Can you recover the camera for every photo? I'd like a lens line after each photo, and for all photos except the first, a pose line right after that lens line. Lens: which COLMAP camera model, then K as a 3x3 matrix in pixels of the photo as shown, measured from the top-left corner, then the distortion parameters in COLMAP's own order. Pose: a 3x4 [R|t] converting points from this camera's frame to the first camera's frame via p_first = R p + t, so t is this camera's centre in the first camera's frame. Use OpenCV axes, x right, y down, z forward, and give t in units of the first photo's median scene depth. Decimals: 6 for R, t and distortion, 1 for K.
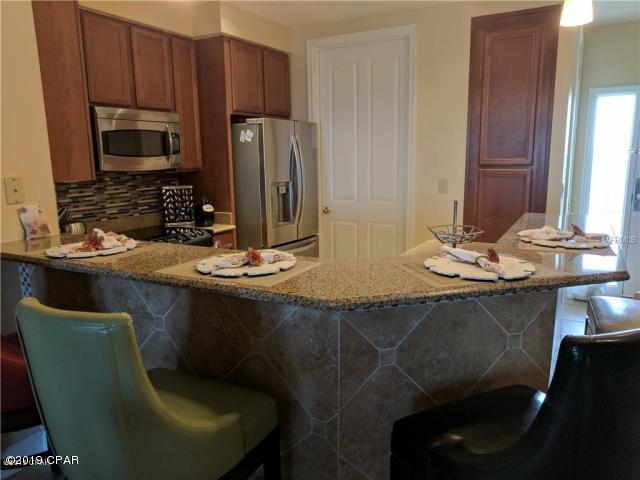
lens RADIAL K [[481.9, 0, 318.7], [0, 481.9, 241.8], [0, 0, 1]] dist [0.008628, 0.007054]
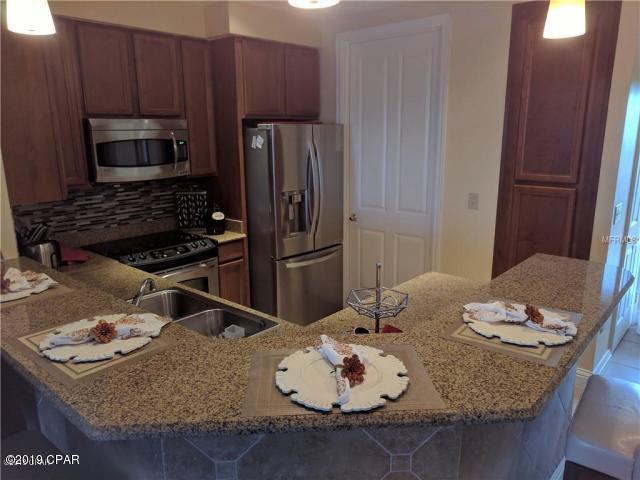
lens RADIAL K [[481.9, 0, 320.7], [0, 481.9, 240.4], [0, 0, 1]] dist [0.008628, 0.007054]
pose [[0.976814, 0.055176, -0.206855, 0.183636], [-0.044596, 0.997464, 0.055468, -0.086641], [0.209391, -0.044957, 0.976798, 0.092654]]
